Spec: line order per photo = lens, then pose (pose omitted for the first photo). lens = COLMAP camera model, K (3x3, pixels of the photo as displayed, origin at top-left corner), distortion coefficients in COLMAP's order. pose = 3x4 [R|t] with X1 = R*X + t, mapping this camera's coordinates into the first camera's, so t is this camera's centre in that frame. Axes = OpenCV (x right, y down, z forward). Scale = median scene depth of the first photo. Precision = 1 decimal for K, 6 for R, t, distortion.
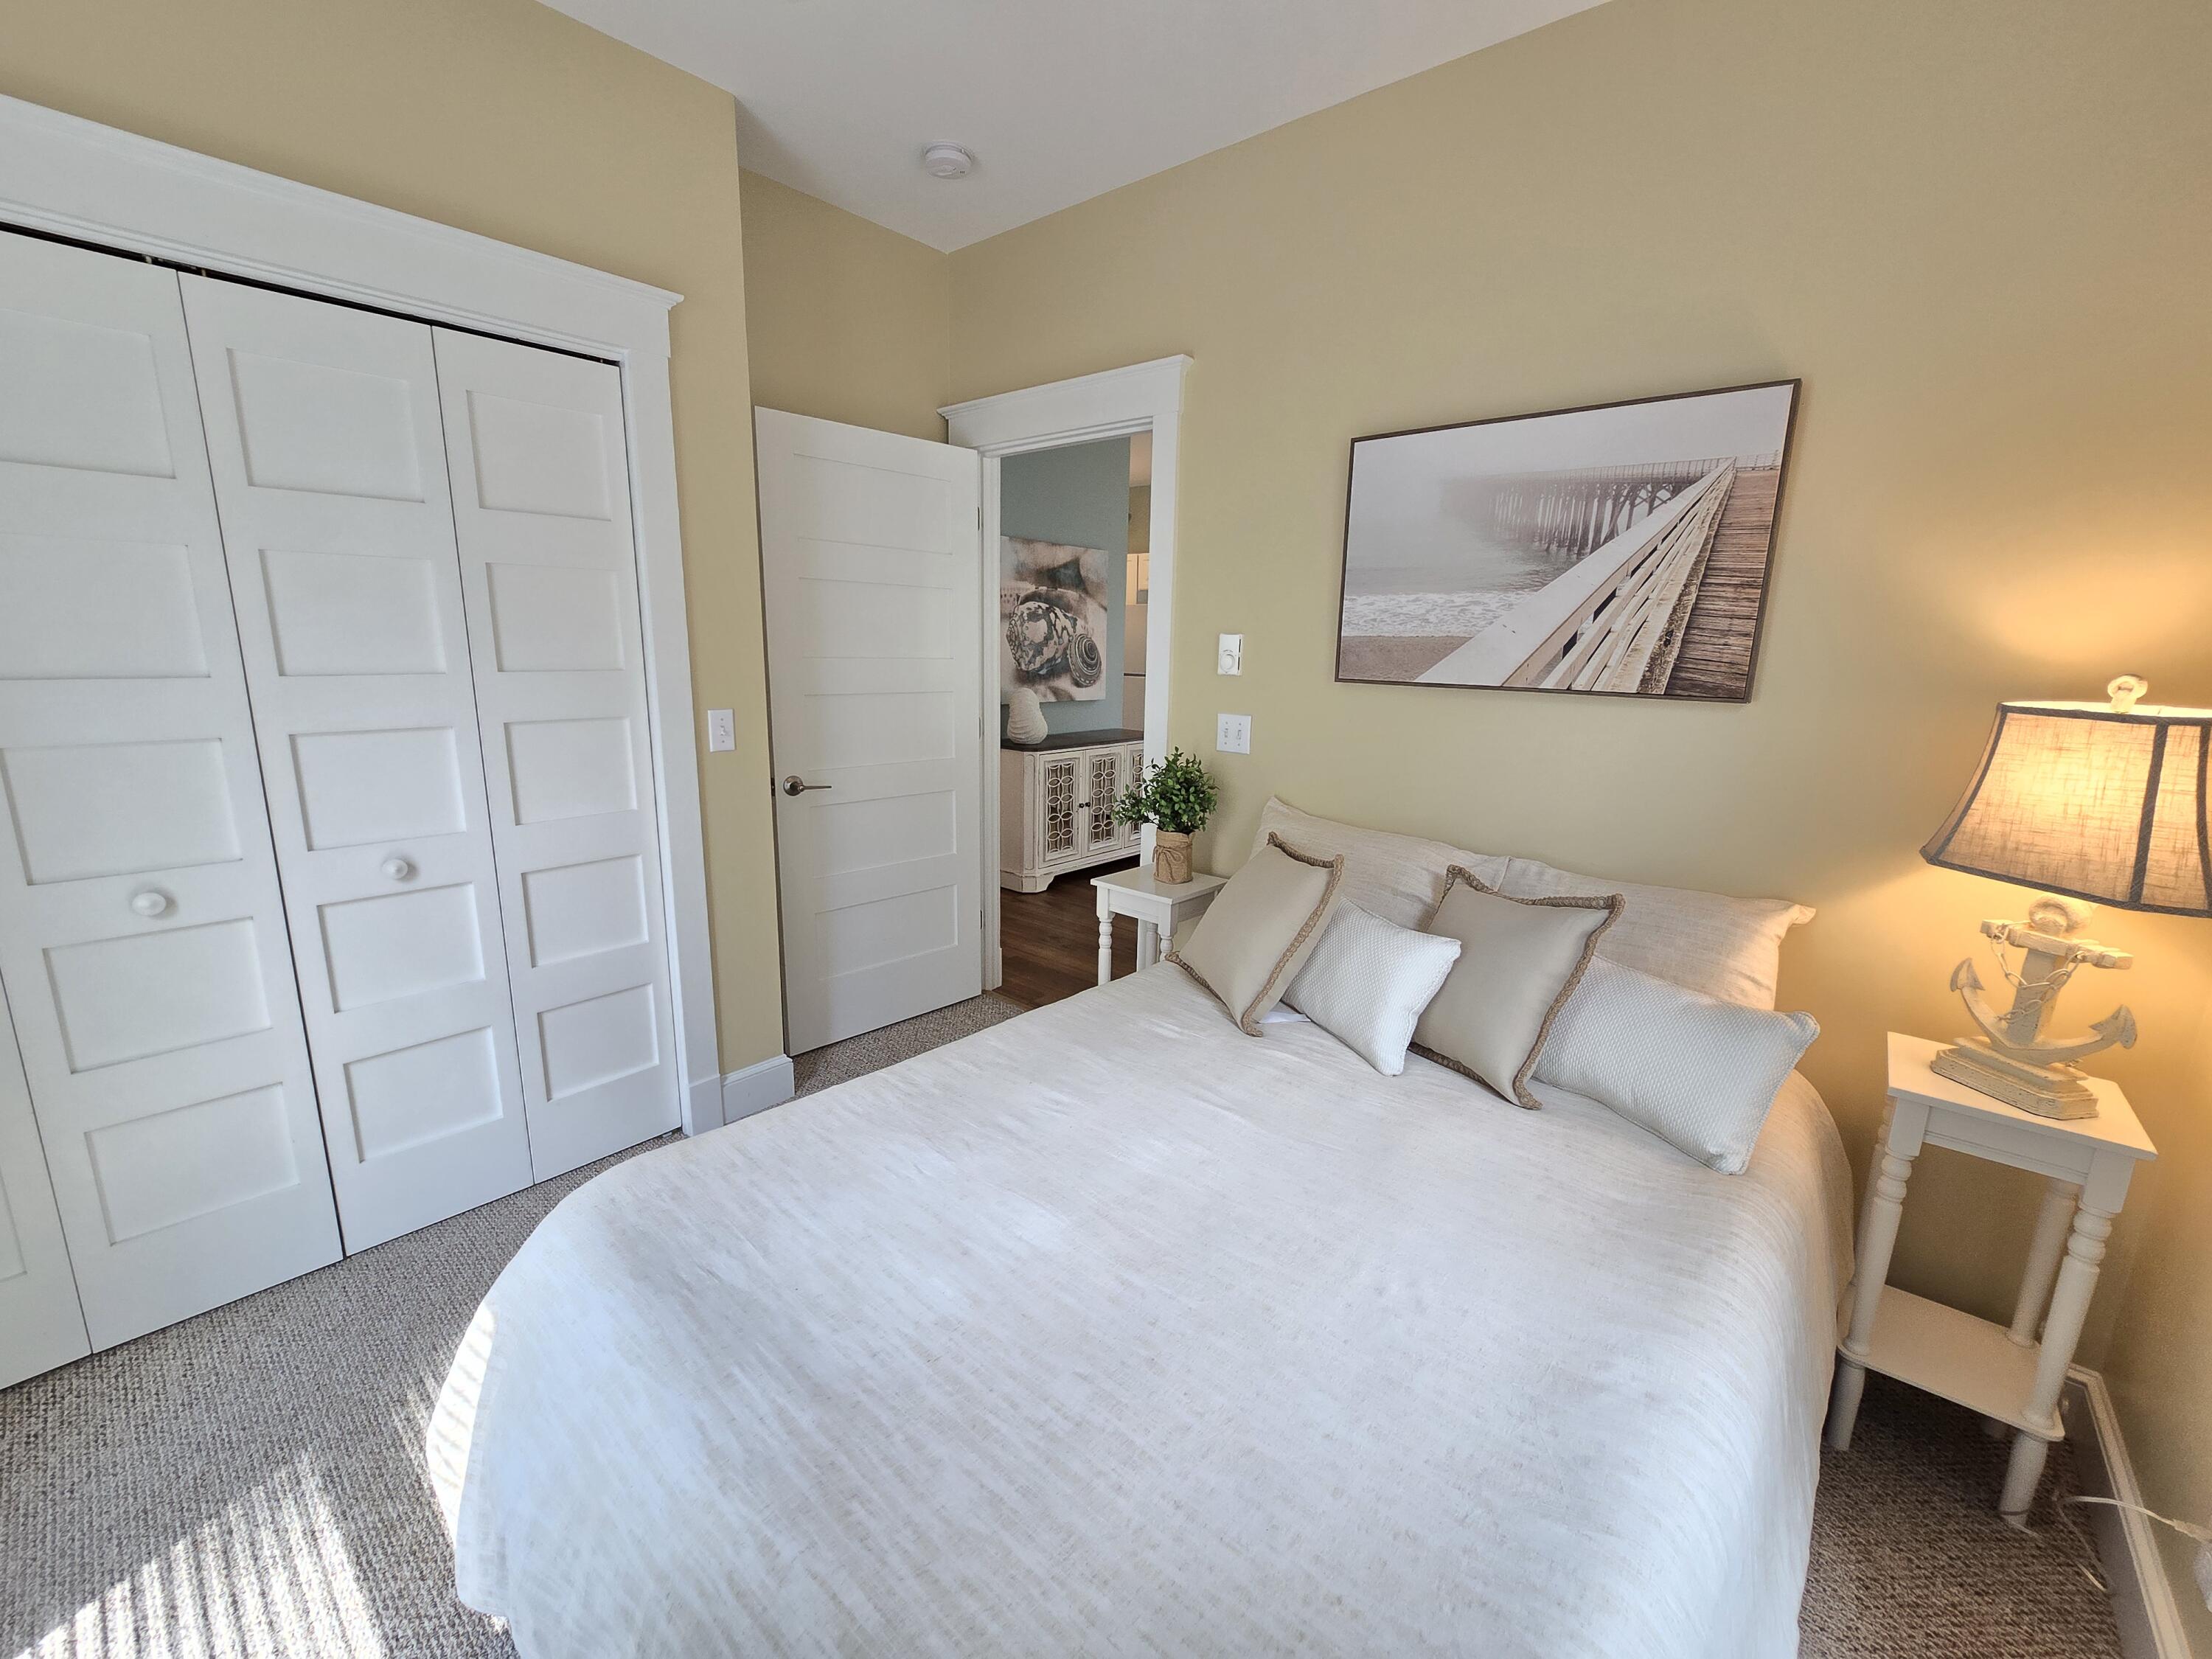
lens RADIAL K [[906.9, 0, 1107.7], [0, 906.9, 821.9], [0, 0, 1]] dist [-0.002079, -0.000188]
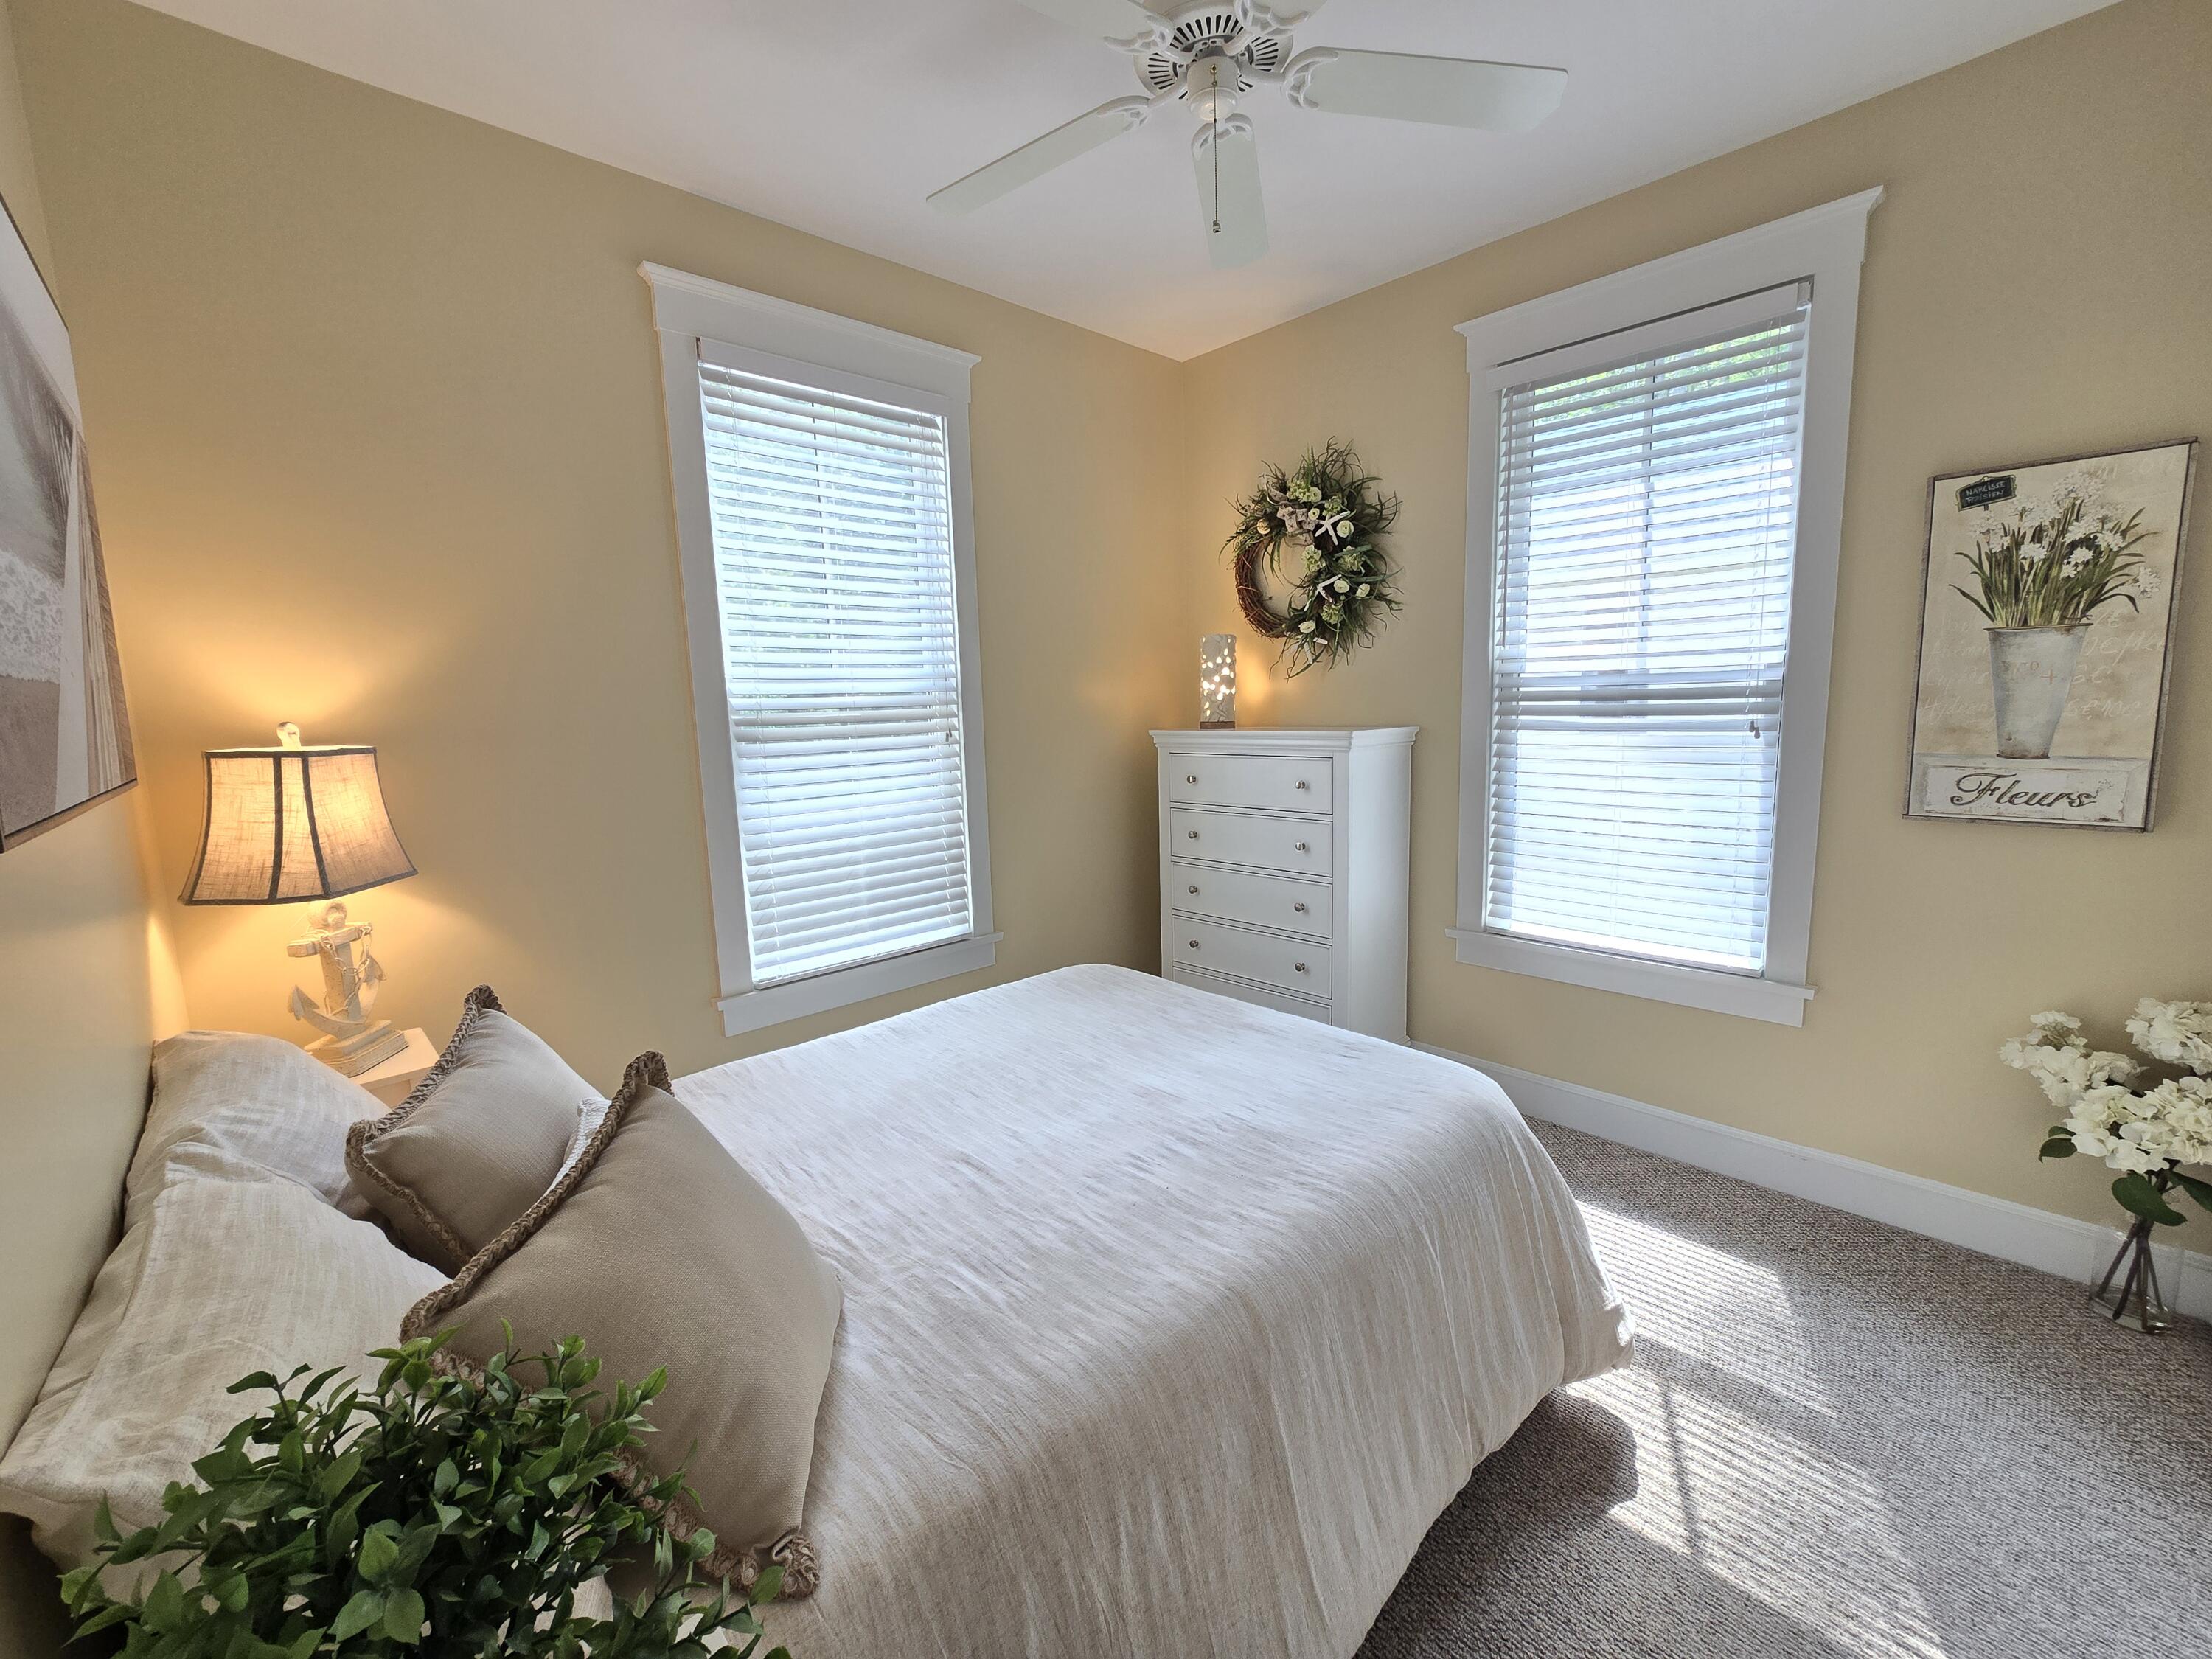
lens RADIAL K [[906.9, 0, 1107.7], [0, 906.9, 821.9], [0, 0, 1]] dist [-0.002079, -0.000188]
pose [[-0.992046, -0.004707, 0.125784, -0.163729], [0.036777, 0.944857, 0.325412, -0.392790], [-0.120380, 0.327449, -0.937169, 2.045171]]
